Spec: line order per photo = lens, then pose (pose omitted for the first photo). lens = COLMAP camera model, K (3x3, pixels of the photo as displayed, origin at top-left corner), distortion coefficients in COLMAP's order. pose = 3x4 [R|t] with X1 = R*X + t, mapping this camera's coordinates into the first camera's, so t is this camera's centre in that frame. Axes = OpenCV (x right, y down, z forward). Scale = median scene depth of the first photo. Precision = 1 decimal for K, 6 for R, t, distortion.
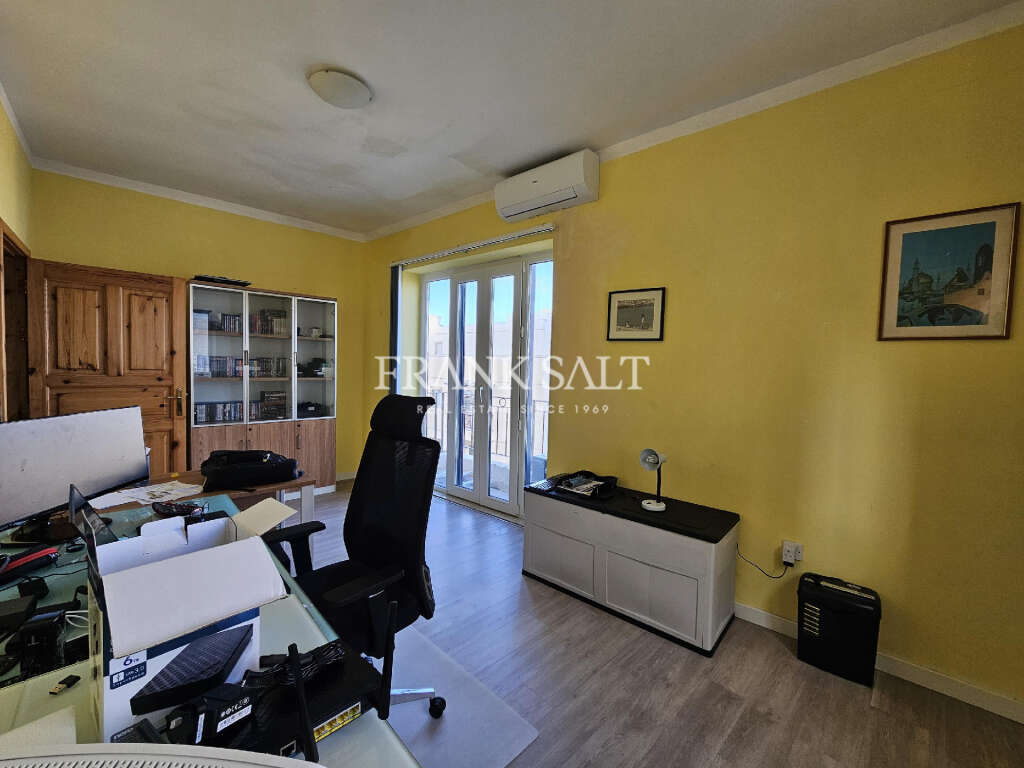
lens RADIAL K [[413.8, 0, 512.1], [0, 413.8, 388.5], [0, 0, 1]] dist [0.001295, -0.000035]
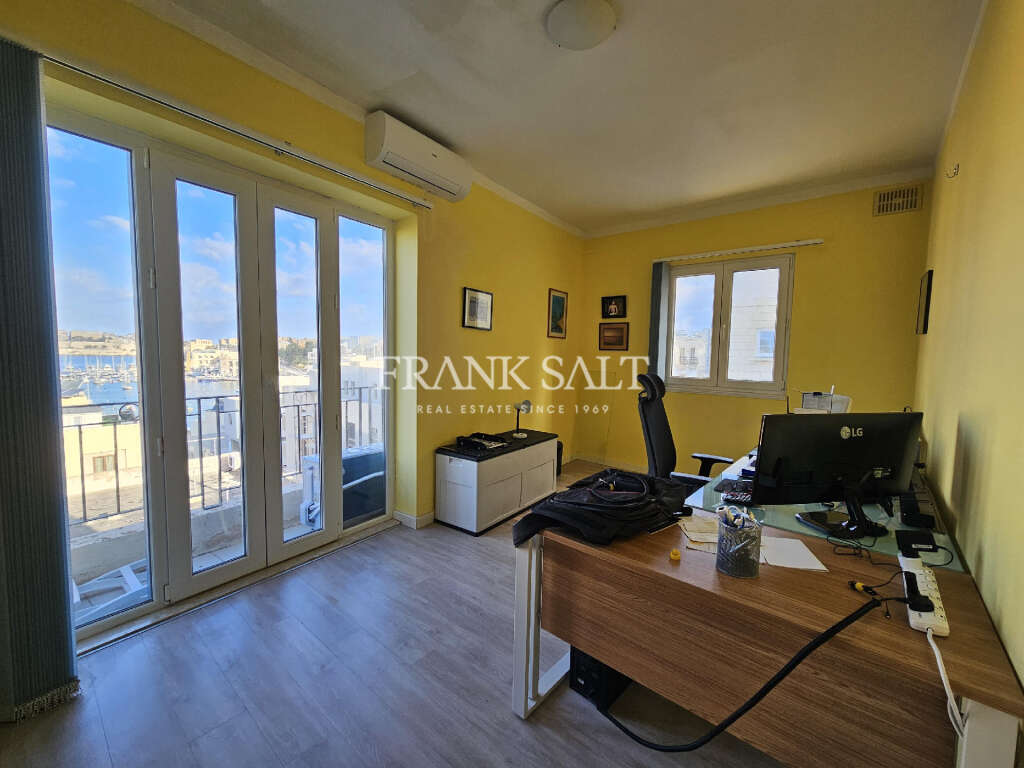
lens RADIAL K [[413.8, 0, 516.6], [0, 413.8, 379.8], [0, 0, 1]] dist [0.001295, -0.000035]
pose [[-0.094375, -0.098521, 0.990650, -0.761972], [0.024354, 0.994565, 0.101231, -0.060755], [-0.995239, 0.033680, -0.091463, 0.727598]]
